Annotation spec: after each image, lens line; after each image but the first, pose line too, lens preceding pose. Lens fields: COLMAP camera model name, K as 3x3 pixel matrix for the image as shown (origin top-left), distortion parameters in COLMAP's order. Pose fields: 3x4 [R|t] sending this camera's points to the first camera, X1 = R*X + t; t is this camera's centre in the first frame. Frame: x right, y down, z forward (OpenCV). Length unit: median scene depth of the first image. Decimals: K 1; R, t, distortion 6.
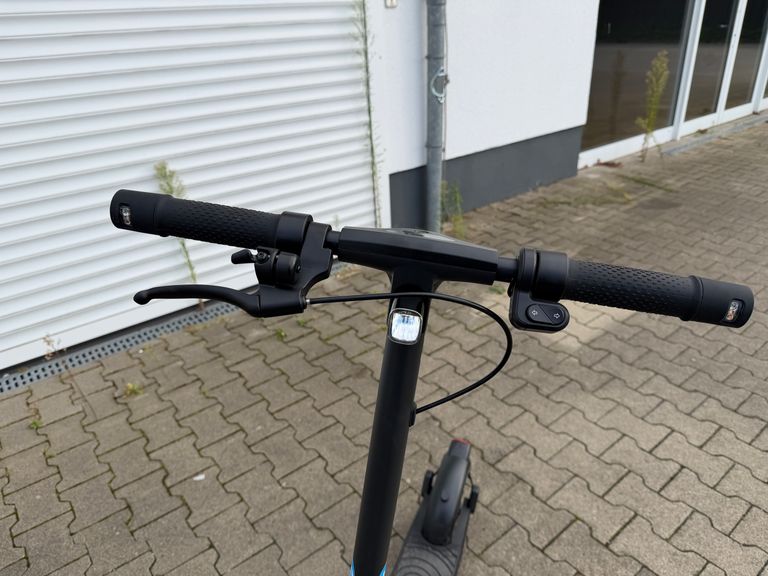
lens RADIAL K [[551.7, 0, 383.9], [0, 551.7, 285.8], [0, 0, 1]] dist [-0.005223, -0.023311]
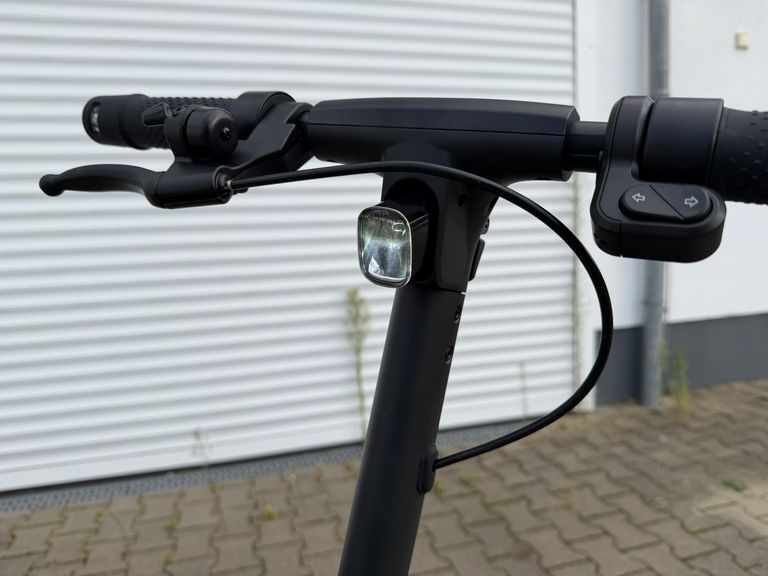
lens RADIAL K [[551.7, 0, 380.7], [0, 551.7, 290.5], [0, 0, 1]] dist [-0.005223, -0.023311]
pose [[0.915156, 0.049556, -0.400042, 0.059627], [-0.177591, 0.940478, -0.289762, 0.065253], [0.361872, 0.336221, 0.869485, 0.125919]]
